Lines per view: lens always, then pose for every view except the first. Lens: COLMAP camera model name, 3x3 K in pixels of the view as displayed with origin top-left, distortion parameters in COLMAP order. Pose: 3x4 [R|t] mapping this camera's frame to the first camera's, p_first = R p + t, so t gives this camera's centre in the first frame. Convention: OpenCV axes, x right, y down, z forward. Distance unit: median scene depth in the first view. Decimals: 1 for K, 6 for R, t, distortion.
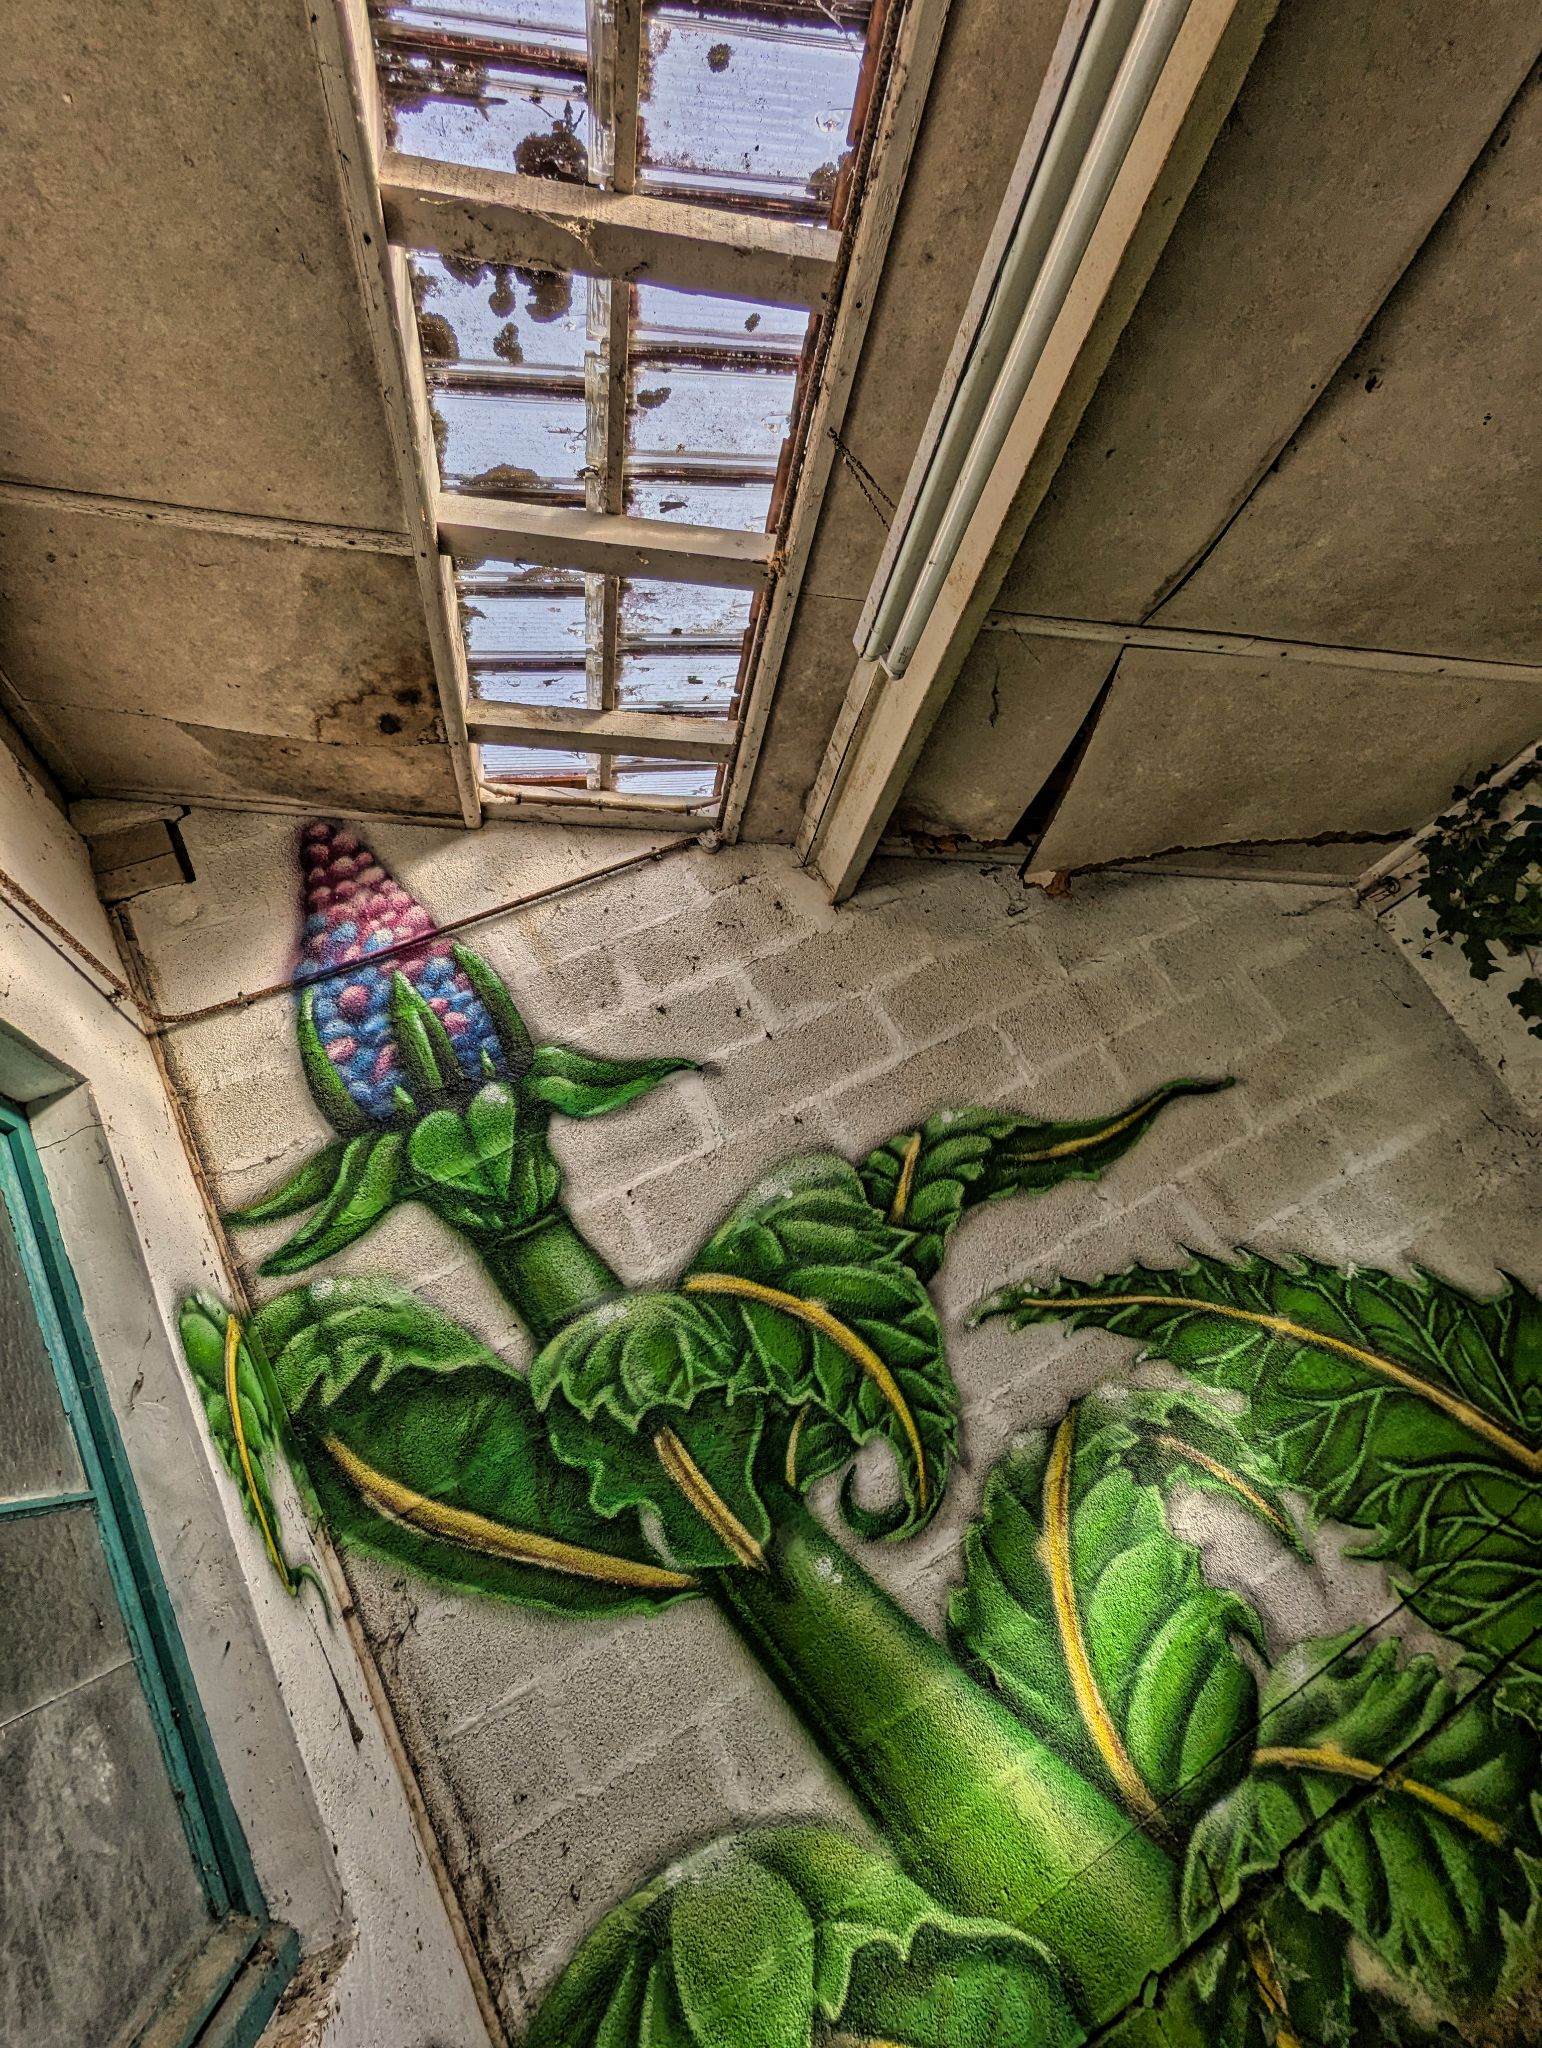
lens RADIAL K [[972.6, 0, 758.9], [0, 972.6, 1013.8], [0, 0, 1]] dist [0.002705, -0.002679]
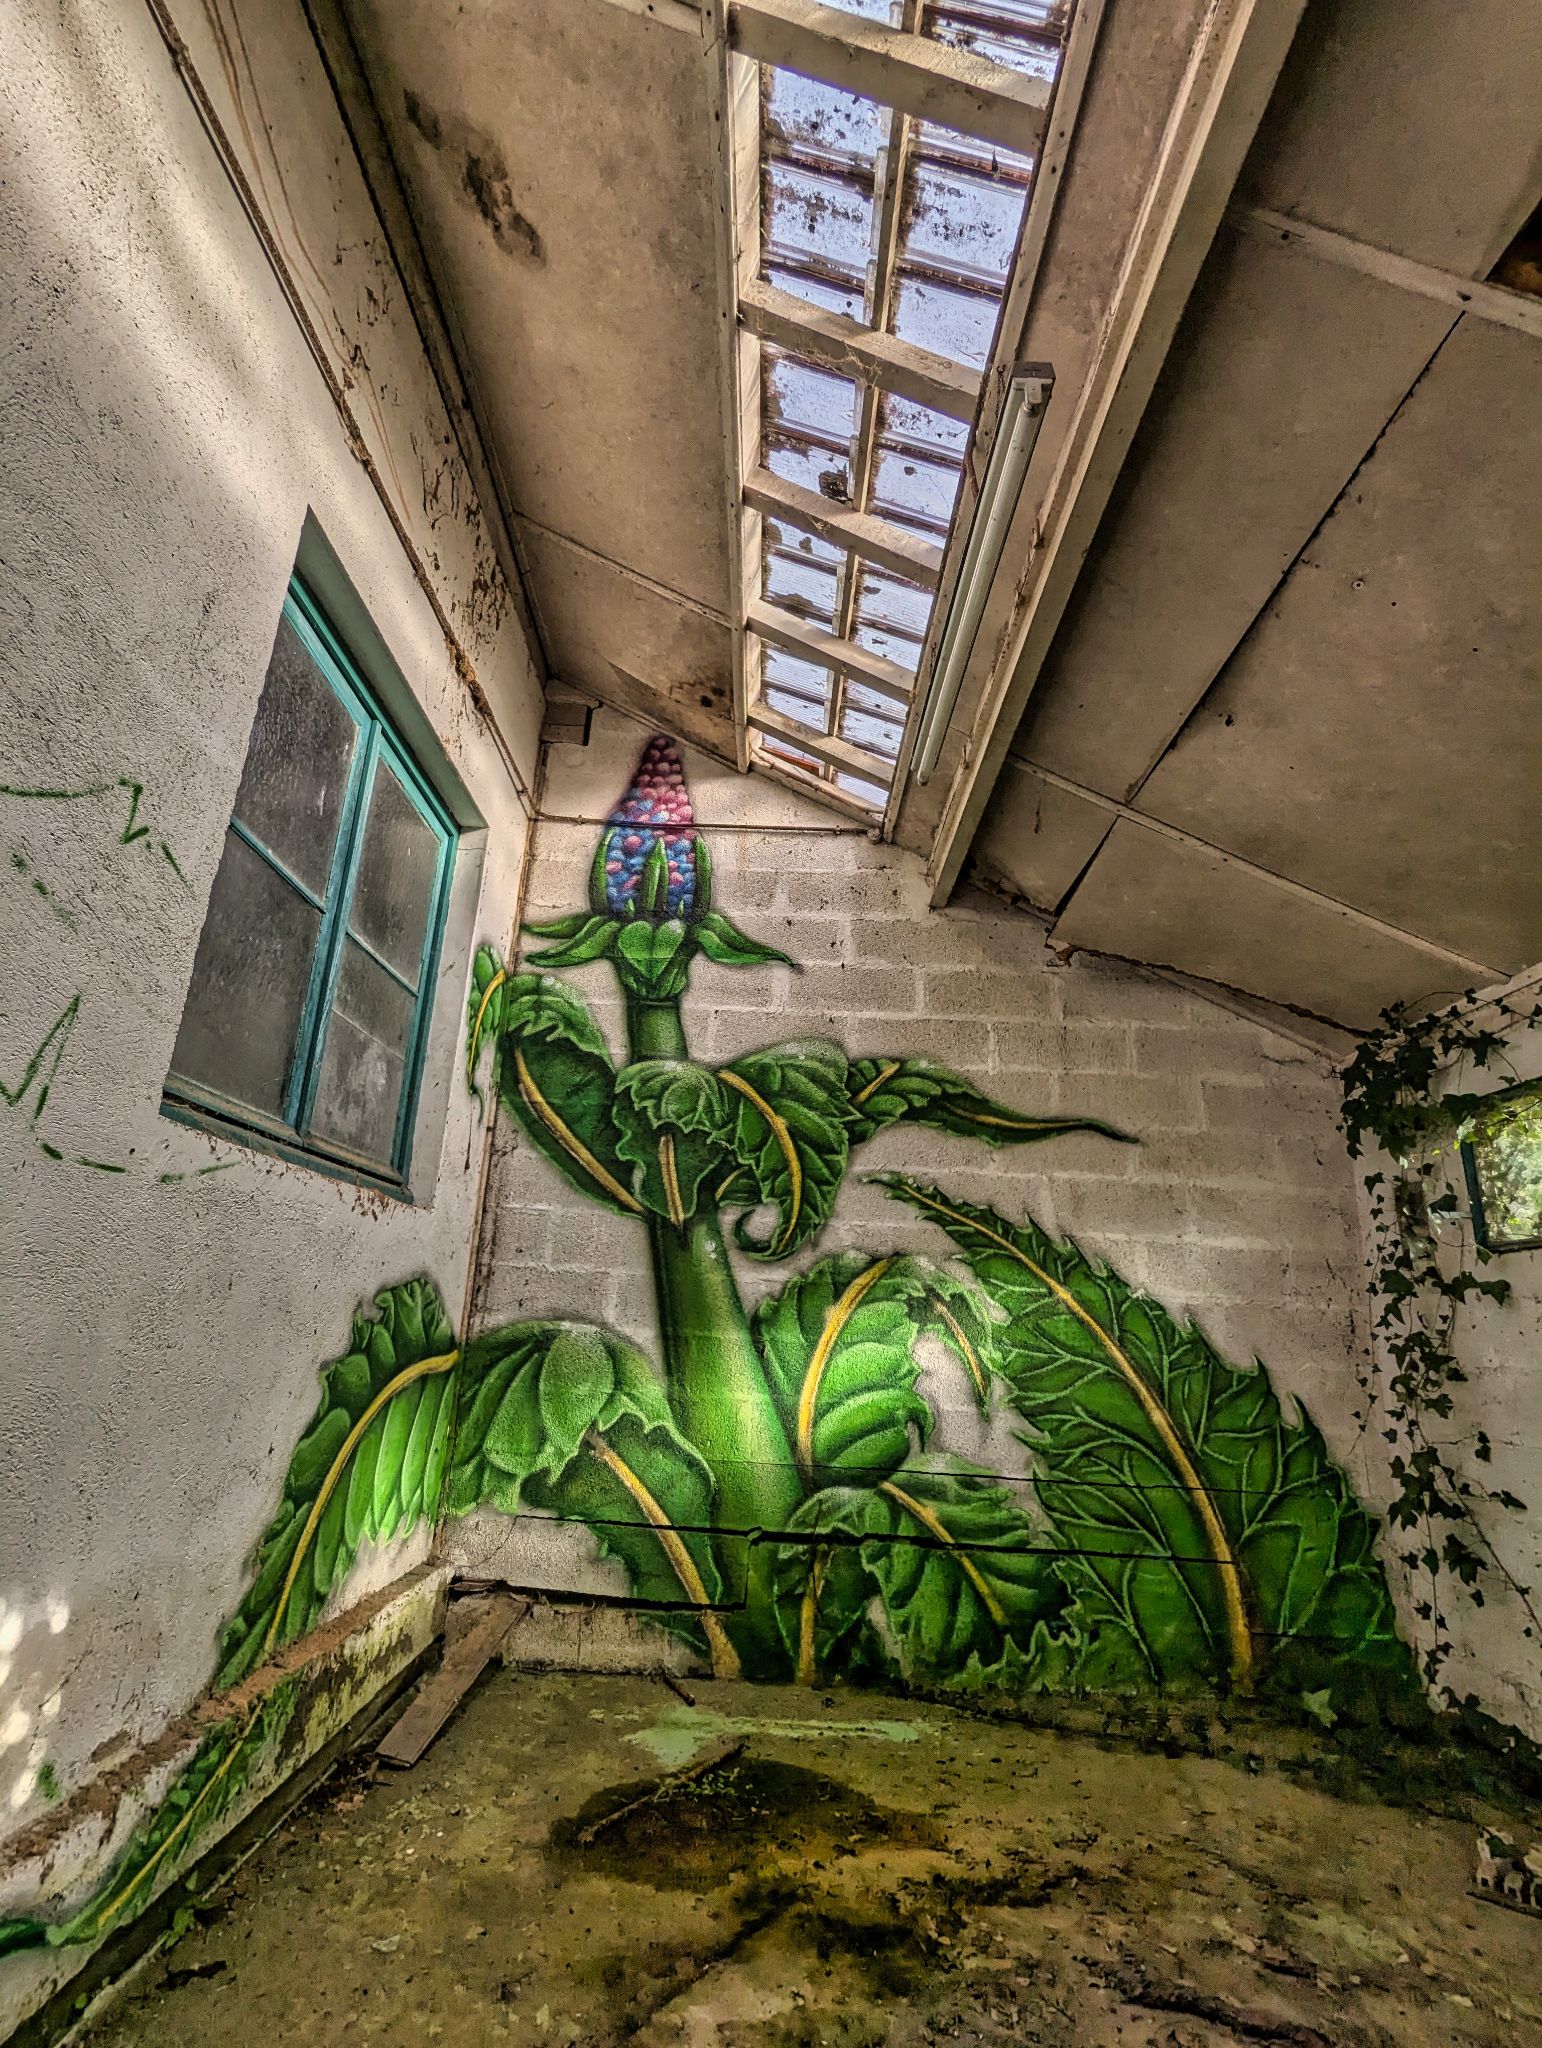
lens RADIAL K [[972.6, 0, 751.3], [0, 972.6, 1011.2], [0, 0, 1]] dist [0.002705, -0.002679]
pose [[0.843697, 0.428505, -0.323357, 0.489948], [-0.411250, 0.903087, 0.123722, -0.050933], [0.345035, 0.028596, 0.938154, -0.584521]]
